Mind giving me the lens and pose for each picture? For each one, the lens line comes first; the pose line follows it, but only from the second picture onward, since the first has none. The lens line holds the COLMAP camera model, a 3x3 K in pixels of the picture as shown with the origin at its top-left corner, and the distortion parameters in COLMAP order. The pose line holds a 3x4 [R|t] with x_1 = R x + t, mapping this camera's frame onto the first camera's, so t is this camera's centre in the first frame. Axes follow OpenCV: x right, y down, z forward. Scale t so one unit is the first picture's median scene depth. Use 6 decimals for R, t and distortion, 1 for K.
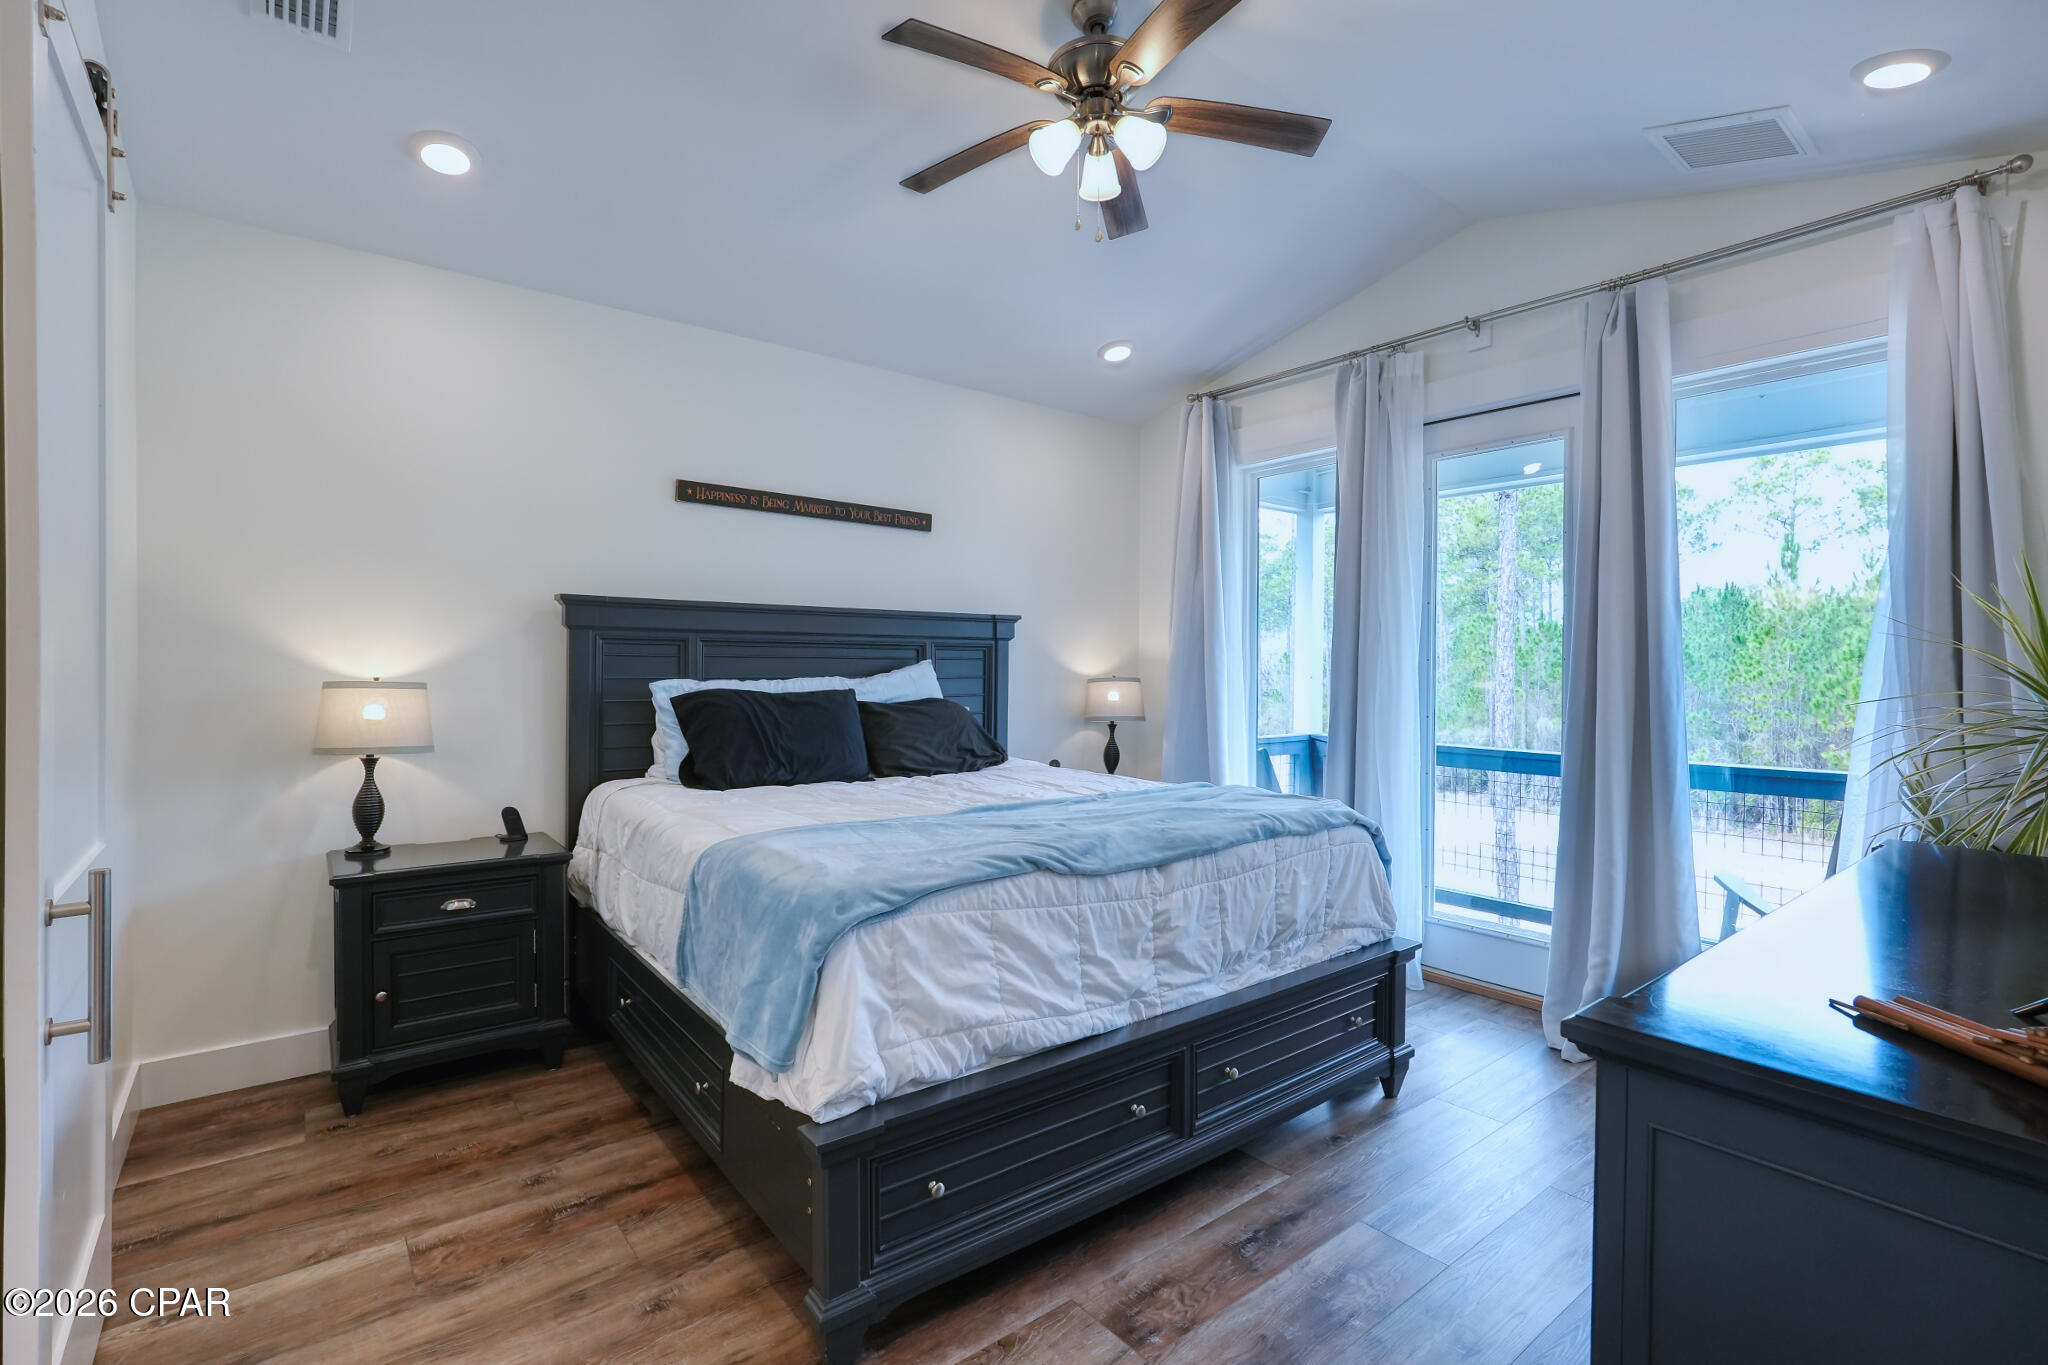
lens RADIAL K [[932.6, 0, 984.5], [0, 932.6, 677.4], [0, 0, 1]] dist [-0.001008, 0.000004]
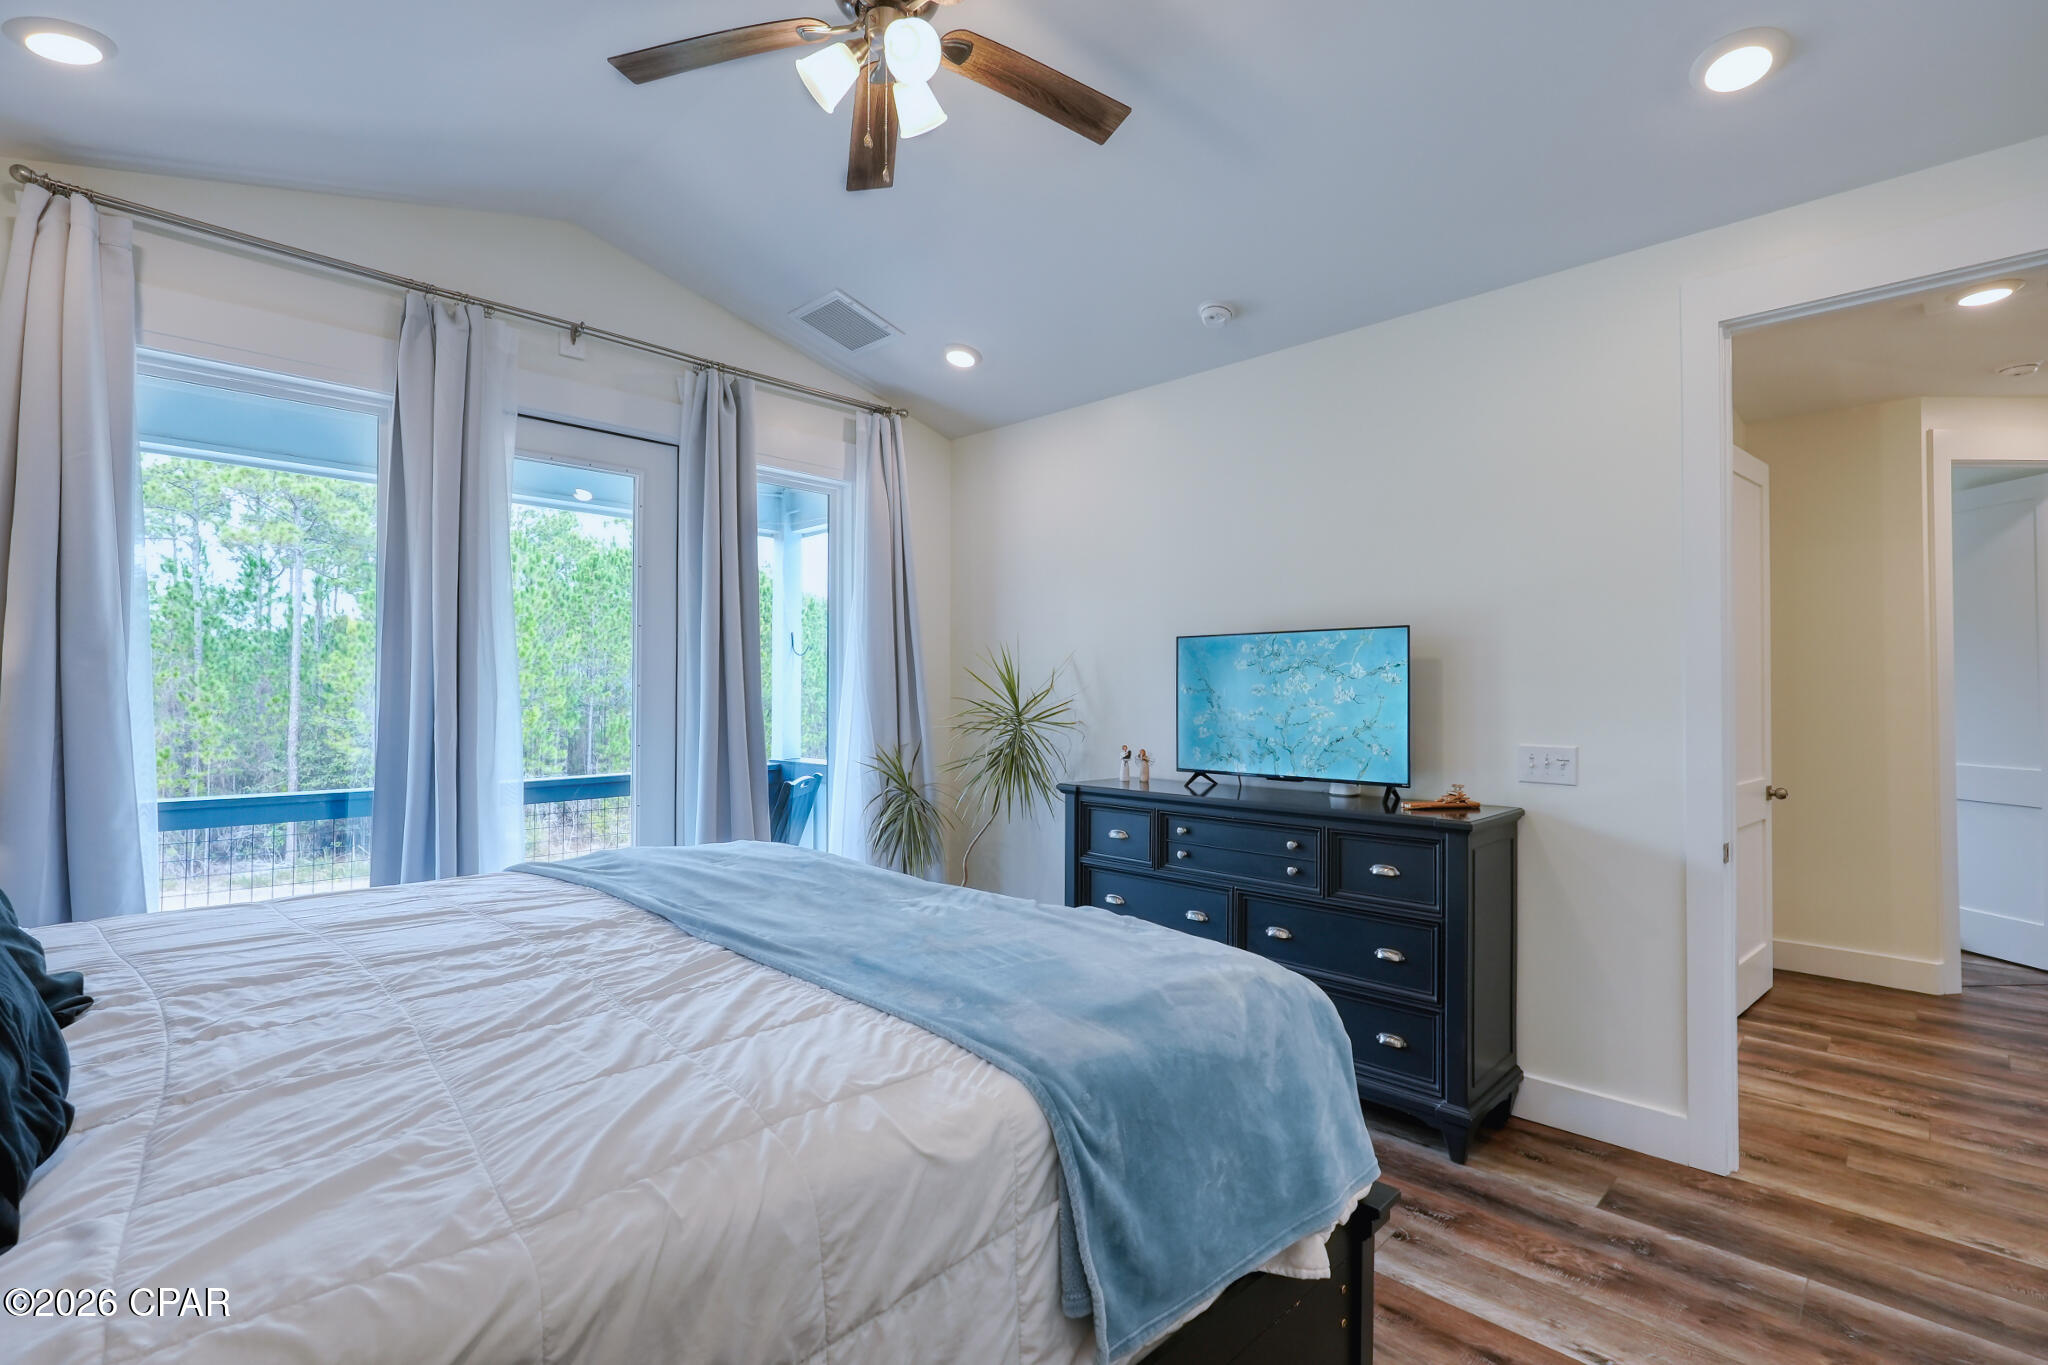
lens RADIAL K [[987.4, 0, 1024.0], [0, 987.4, 682.5], [0, 0, 1]] dist [0.000971, 0.000449]
pose [[-0.128686, 0.016988, 0.991540, -0.524529], [0.002487, 0.999856, -0.016808, -0.002773], [-0.991682, 0.000303, -0.128710, 0.676222]]
